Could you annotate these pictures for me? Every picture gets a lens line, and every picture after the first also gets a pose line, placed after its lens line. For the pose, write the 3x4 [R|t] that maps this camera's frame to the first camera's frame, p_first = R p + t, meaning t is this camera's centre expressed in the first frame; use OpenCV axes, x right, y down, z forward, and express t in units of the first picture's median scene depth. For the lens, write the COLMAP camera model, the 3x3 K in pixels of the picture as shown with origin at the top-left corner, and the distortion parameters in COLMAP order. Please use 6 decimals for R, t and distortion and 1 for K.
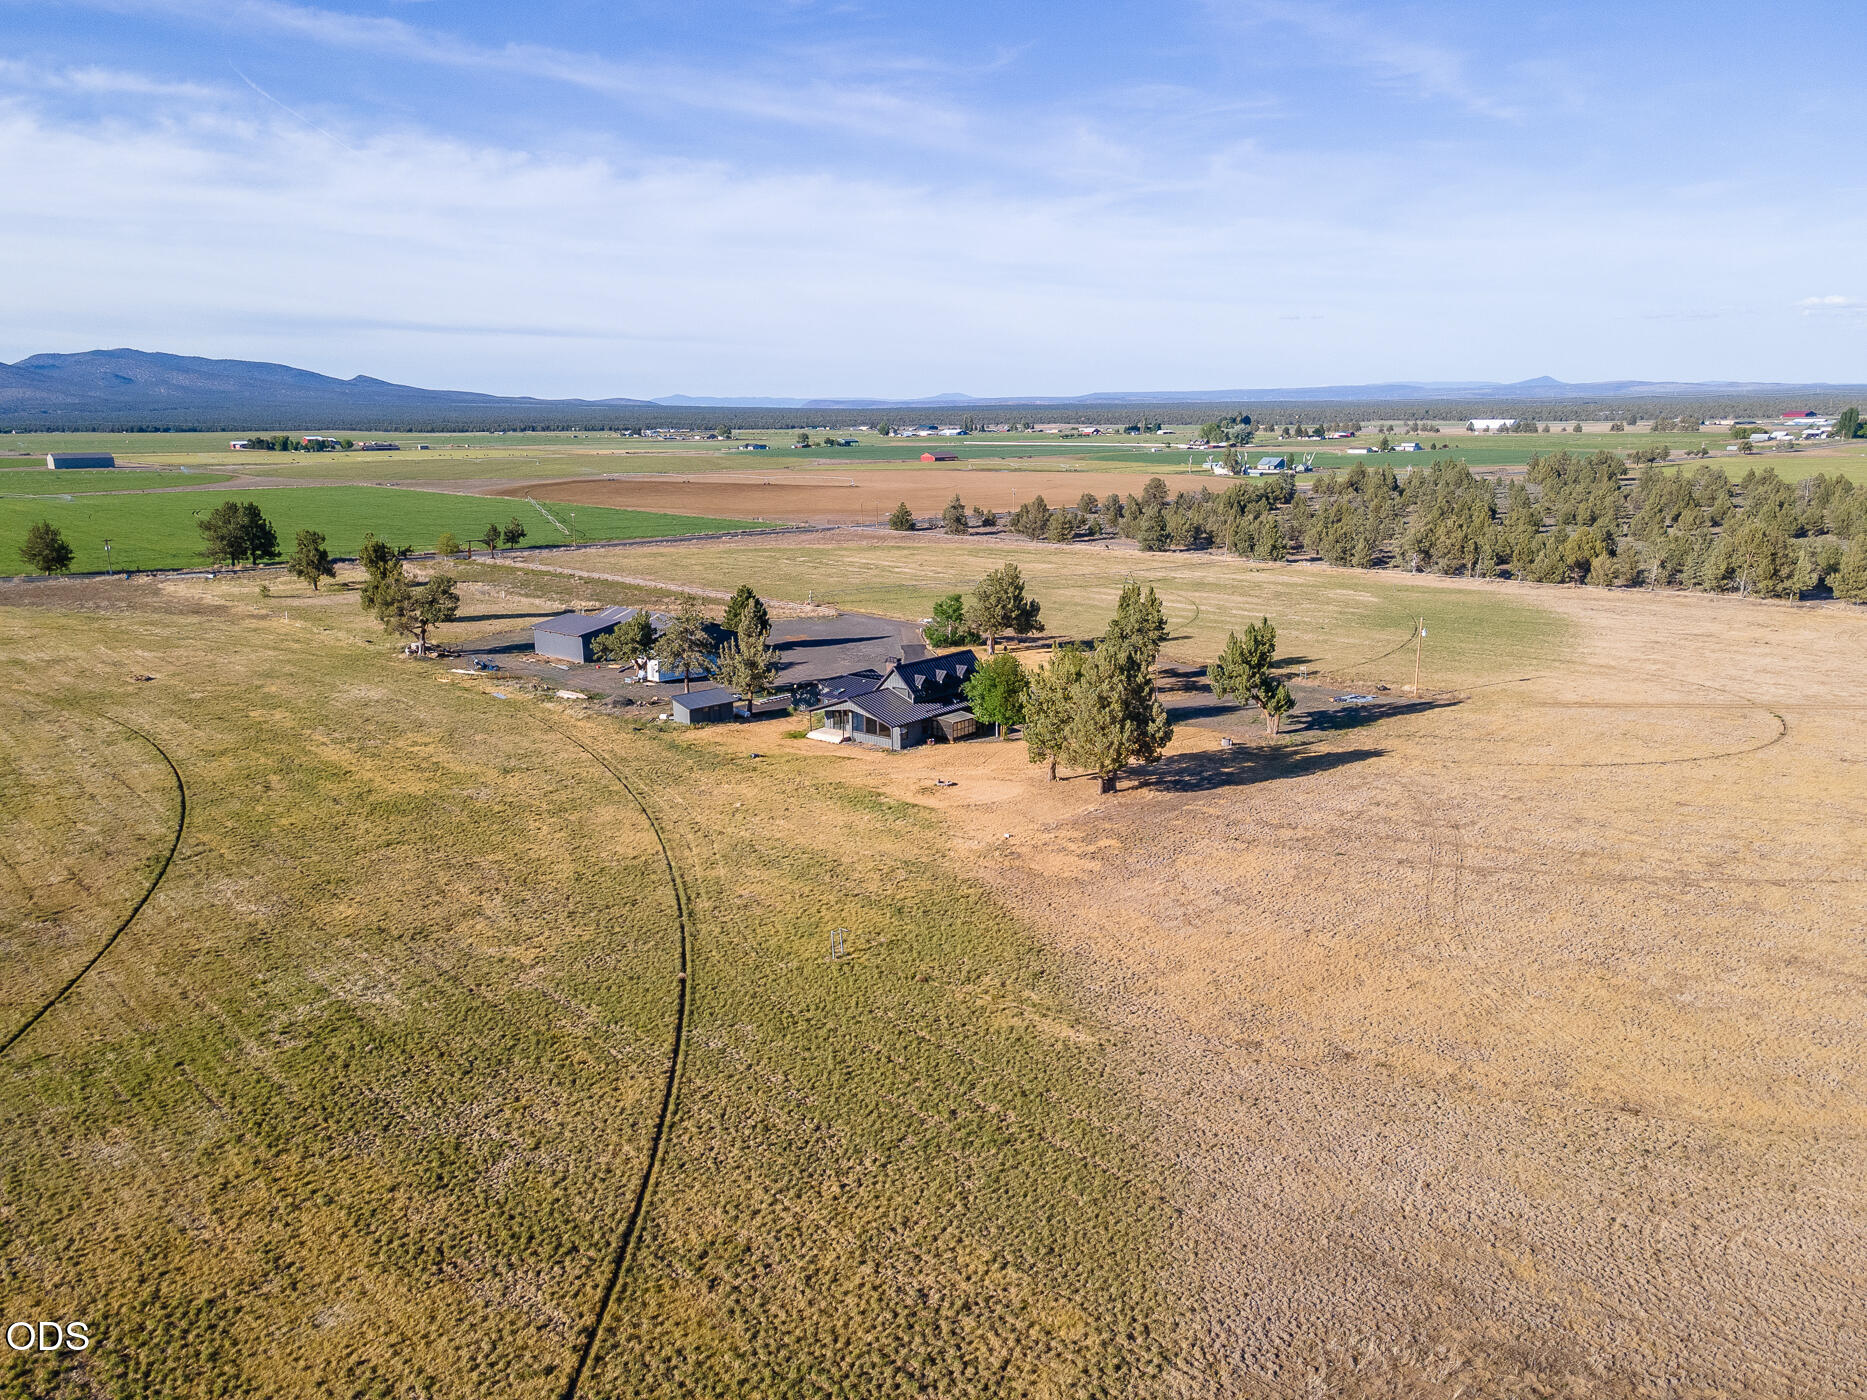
lens RADIAL K [[1456.2, 0, 964.1], [0, 1456.2, 707.1], [0, 0, 1]] dist [0.073573, -0.004272]
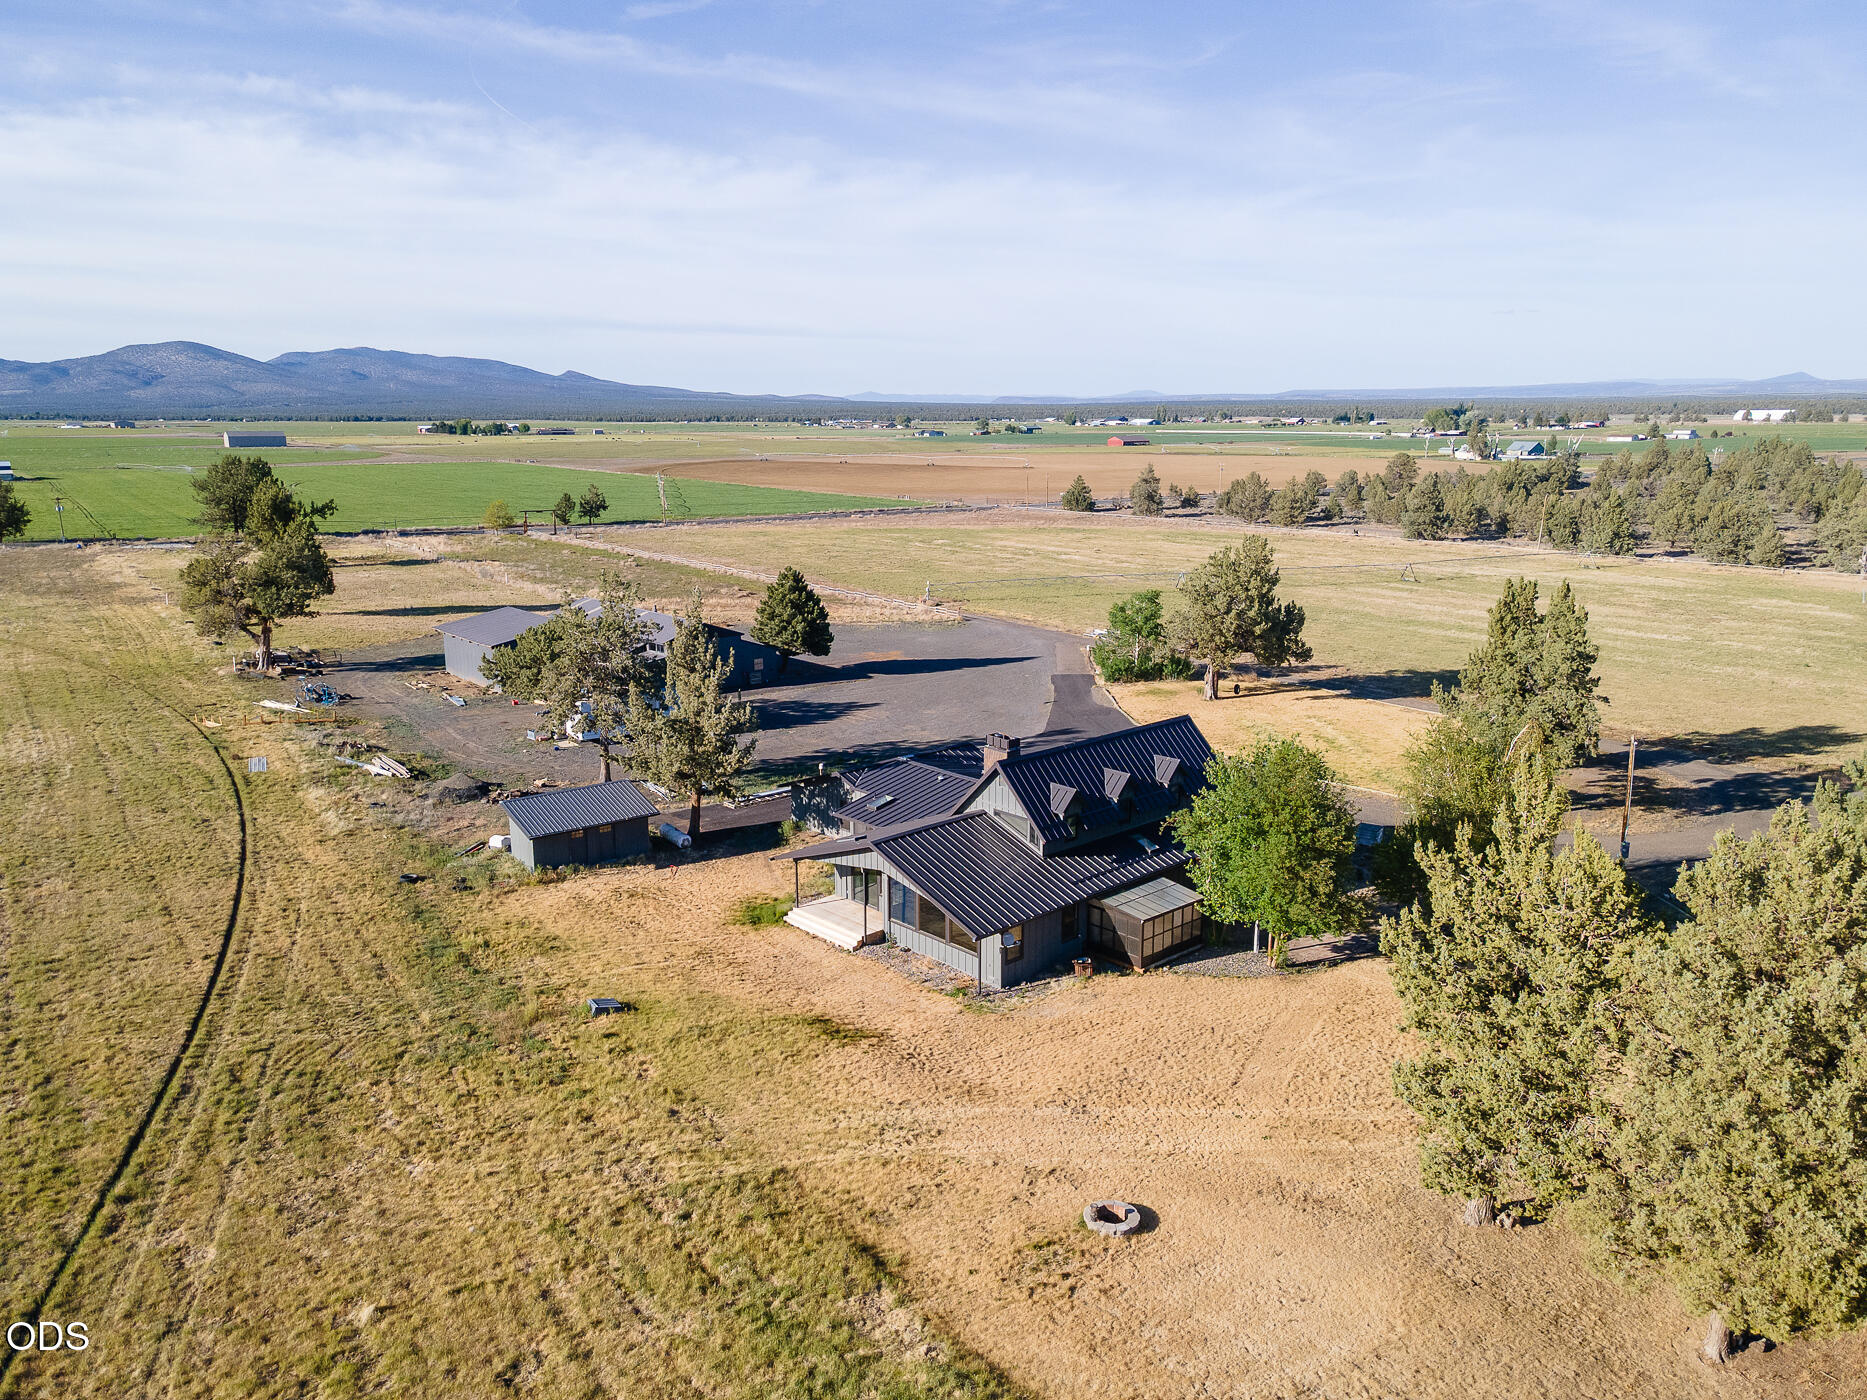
lens RADIAL K [[1456.2, 0, 964.1], [0, 1456.2, 707.1], [0, 0, 1]] dist [0.073573, -0.004272]
pose [[0.991865, 0.033361, -0.122847, -0.003710], [-0.033321, 0.999442, 0.002379, -0.018364], [0.122858, 0.001734, 0.992423, 0.254614]]
